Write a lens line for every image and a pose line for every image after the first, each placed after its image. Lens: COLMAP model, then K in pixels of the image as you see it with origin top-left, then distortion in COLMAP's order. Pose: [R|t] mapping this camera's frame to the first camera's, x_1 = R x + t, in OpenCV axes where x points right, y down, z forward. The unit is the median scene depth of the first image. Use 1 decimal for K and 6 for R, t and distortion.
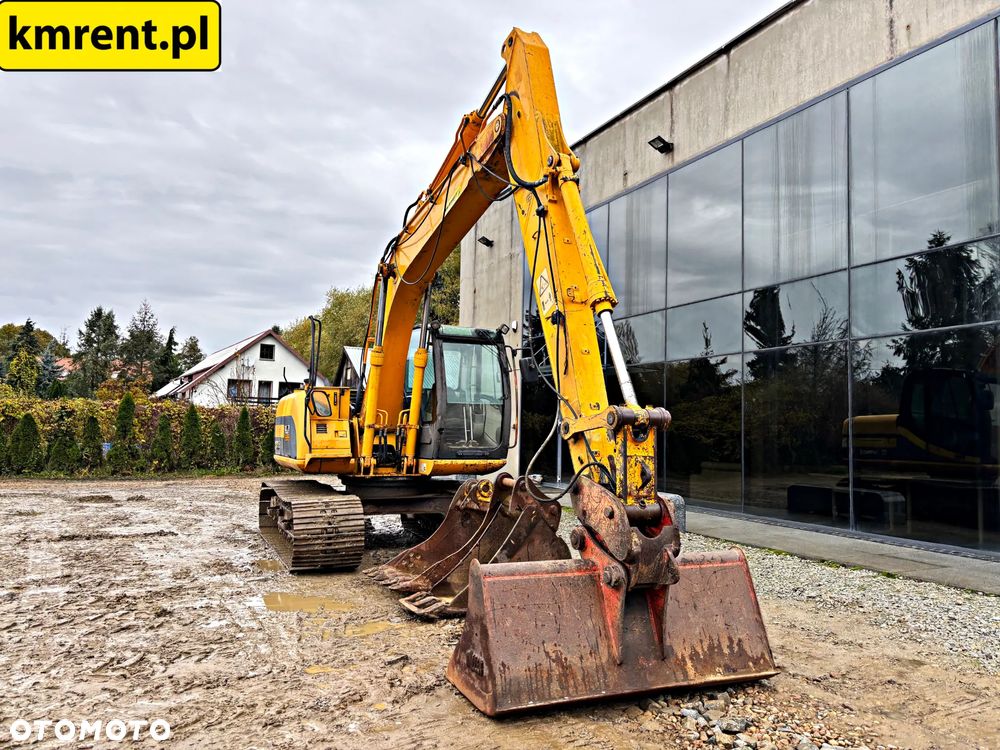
lens RADIAL K [[752.3, 0, 497.9], [0, 752.3, 374.2], [0, 0, 1]] dist [0.057149, -0.060046]
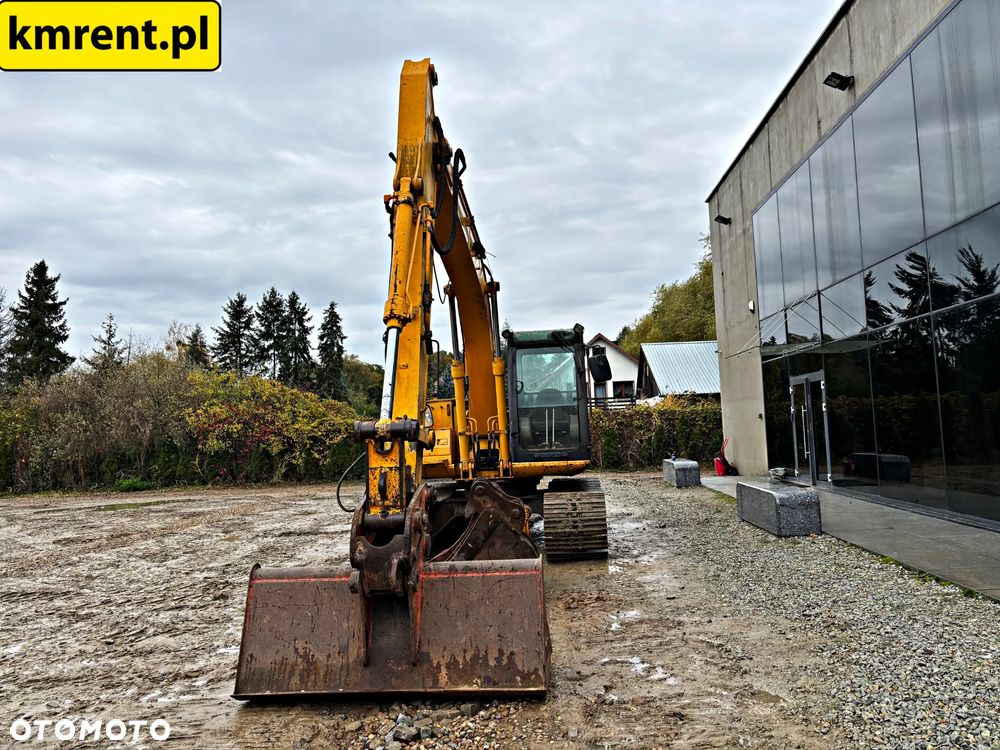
lens RADIAL K [[750.9, 0, 496.7], [0, 750.9, 369.6], [0, 0, 1]] dist [0.053785, -0.055384]
pose [[0.873853, -0.095418, -0.476736, 0.551147], [0.096726, 0.995071, -0.021865, 0.007706], [0.476472, -0.027006, 0.878775, 0.108297]]
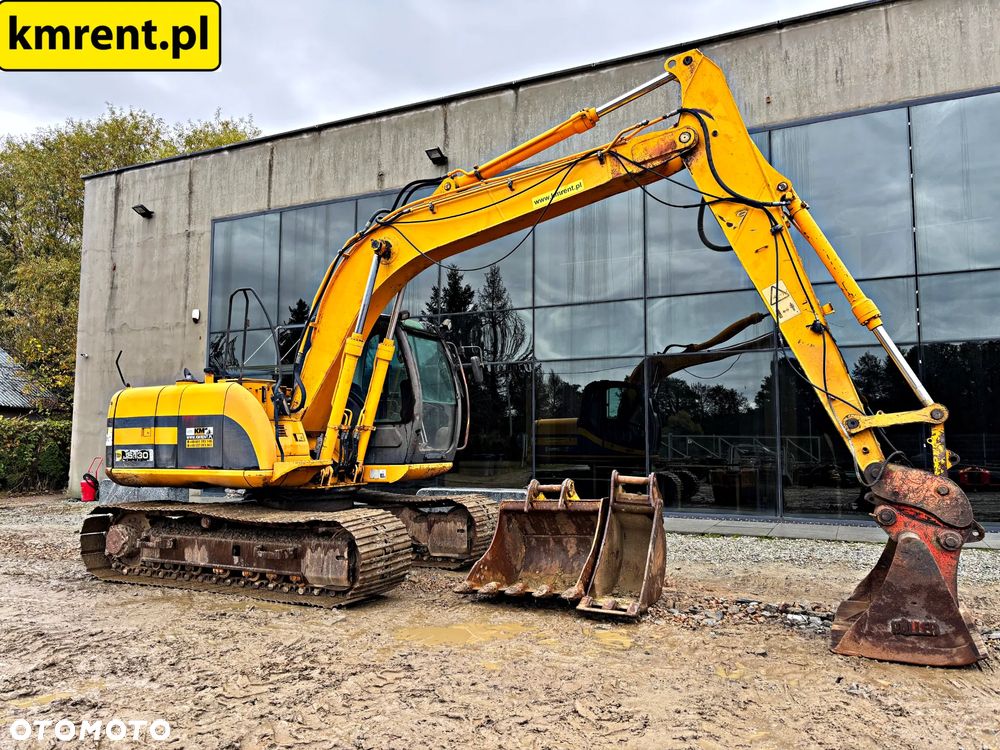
lens RADIAL K [[757.5, 0, 489.5], [0, 757.5, 371.8], [0, 0, 1]] dist [0.041704, -0.043855]
pose [[0.775418, 0.041471, 0.630085, -0.796888], [-0.034137, 0.999135, -0.023750, 0.029044], [-0.630525, -0.003093, 0.776163, 0.322639]]
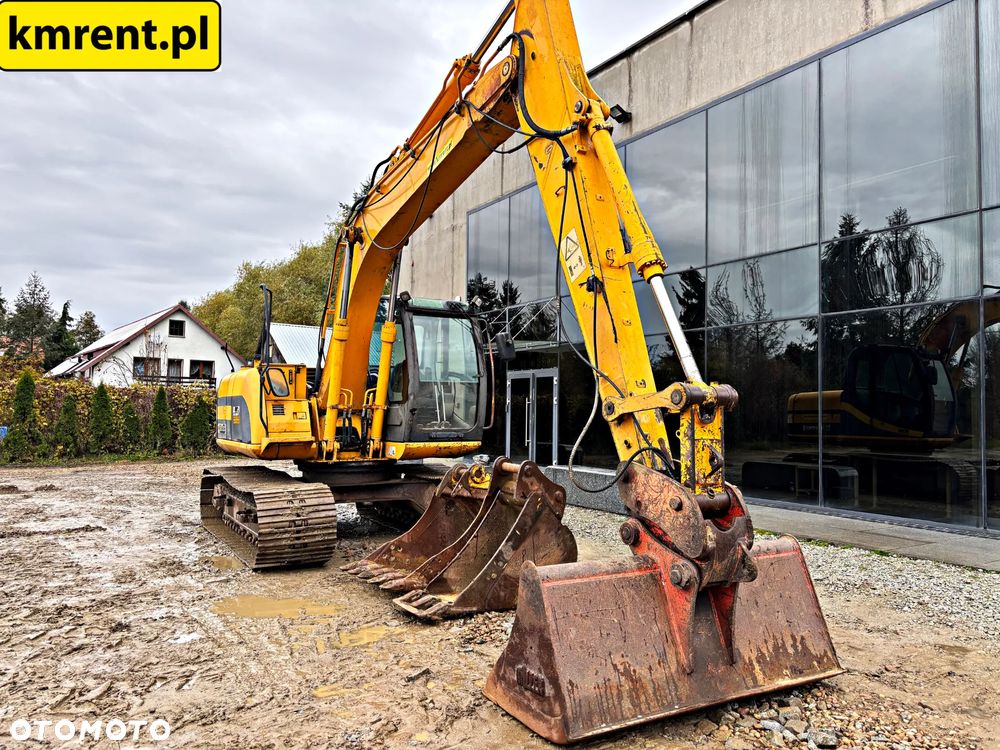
lens RADIAL K [[752.8, 0, 502.7], [0, 752.8, 375.0], [0, 0, 1]] dist [0.056755, -0.062929]
pose [[0.993057, -0.003123, 0.117595, -0.102033], [-0.000388, 0.999555, 0.029820, 0.004532], [-0.117636, -0.029659, 0.992614, 0.098263]]
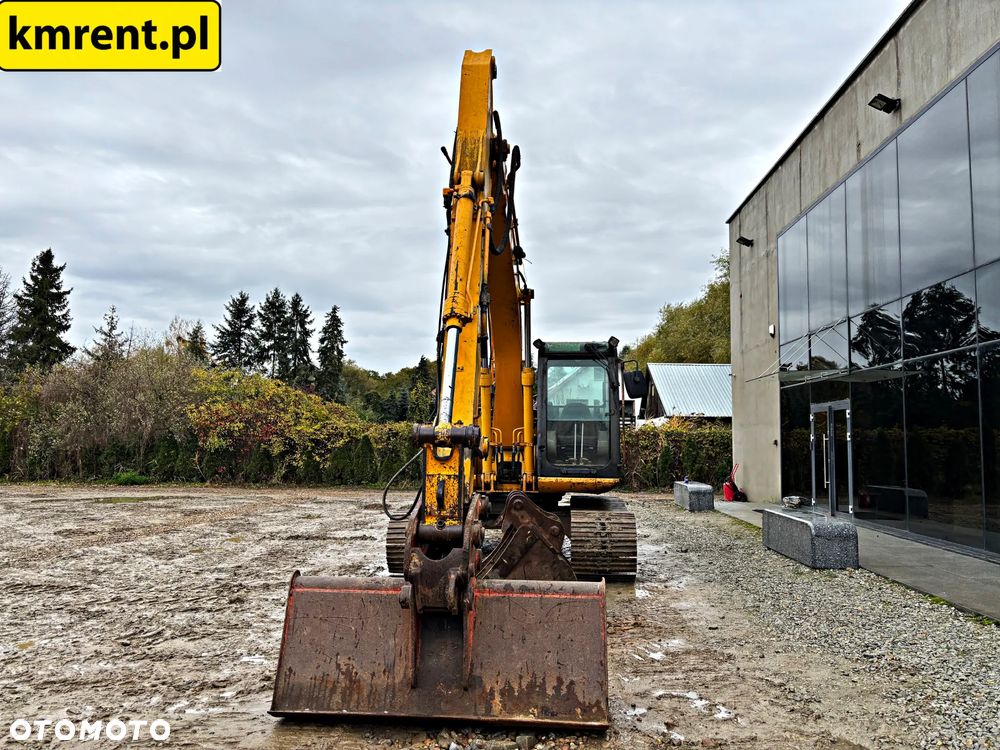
lens RADIAL K [[750.7, 0, 488.6], [0, 750.7, 376.7], [0, 0, 1]] dist [0.052071, -0.050754]
pose [[0.876049, -0.053105, -0.479289, 0.471315], [0.044345, 0.998578, -0.029587, 0.008612], [0.480179, 0.004666, 0.877158, 0.117445]]
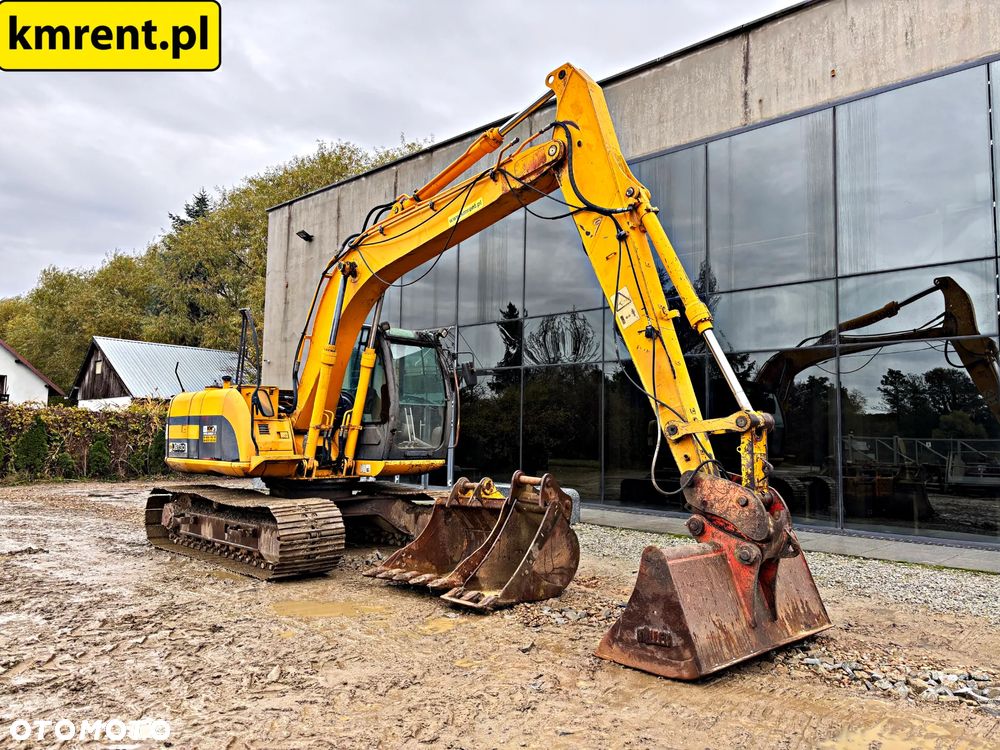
lens RADIAL K [[755.1, 0, 489.7], [0, 755.1, 367.8], [0, 0, 1]] dist [0.050594, -0.054412]
pose [[0.936415, 0.029662, 0.349638, -0.421314], [-0.026566, 0.999554, -0.013647, 0.000533], [-0.349887, 0.003491, 0.936785, 0.012942]]
